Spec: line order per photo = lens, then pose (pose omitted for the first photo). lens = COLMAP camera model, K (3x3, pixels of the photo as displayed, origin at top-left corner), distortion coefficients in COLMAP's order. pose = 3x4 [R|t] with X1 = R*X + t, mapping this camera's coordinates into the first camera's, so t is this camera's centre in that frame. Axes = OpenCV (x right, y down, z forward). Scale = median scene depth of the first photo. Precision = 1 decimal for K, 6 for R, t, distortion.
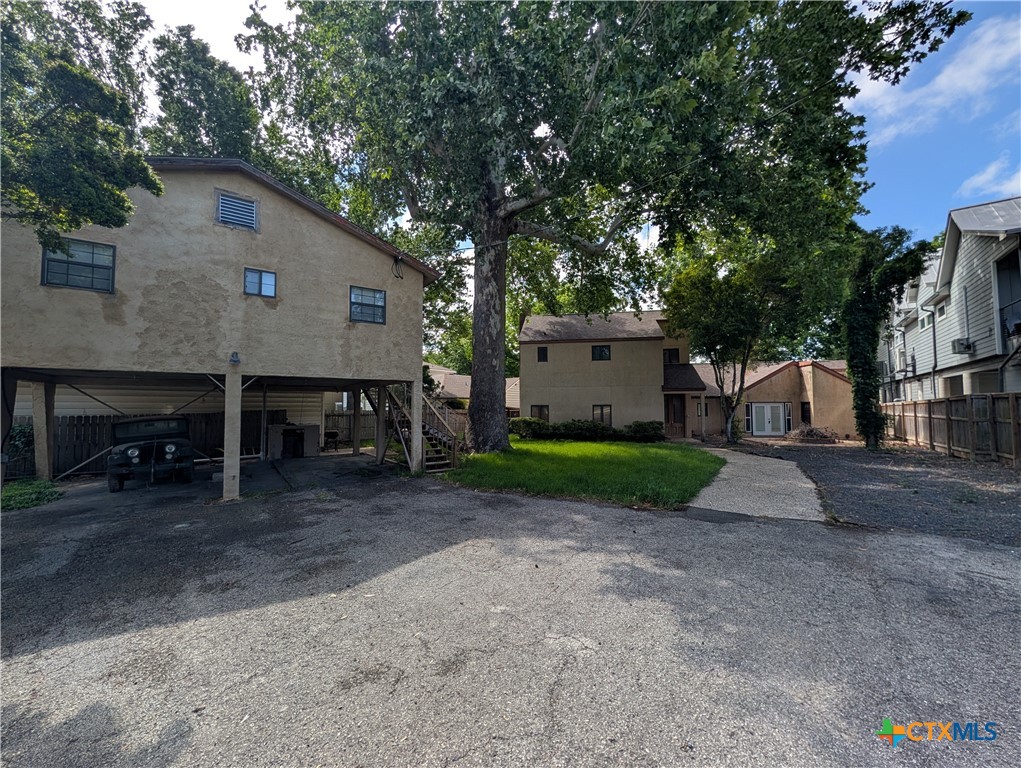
lens RADIAL K [[399.3, 0, 510.5], [0, 399.3, 384.0], [0, 0, 1]] dist [0.000682, 0.000190]
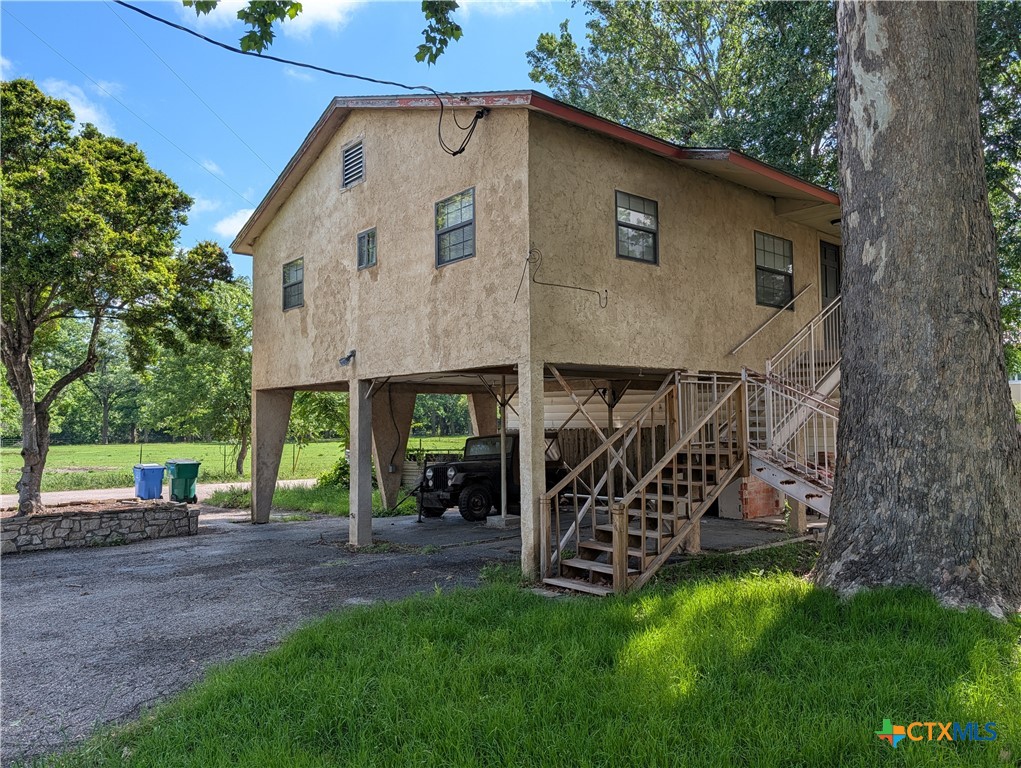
lens RADIAL K [[762.8, 0, 510.0], [0, 762.8, 372.0], [0, 0, 1]] dist [-0.004109, -0.006275]
pose [[0.043023, -0.050958, -0.997774, 0.434656], [0.071061, 0.996325, -0.047820, 0.029527], [0.996544, -0.068846, 0.046486, 0.699166]]
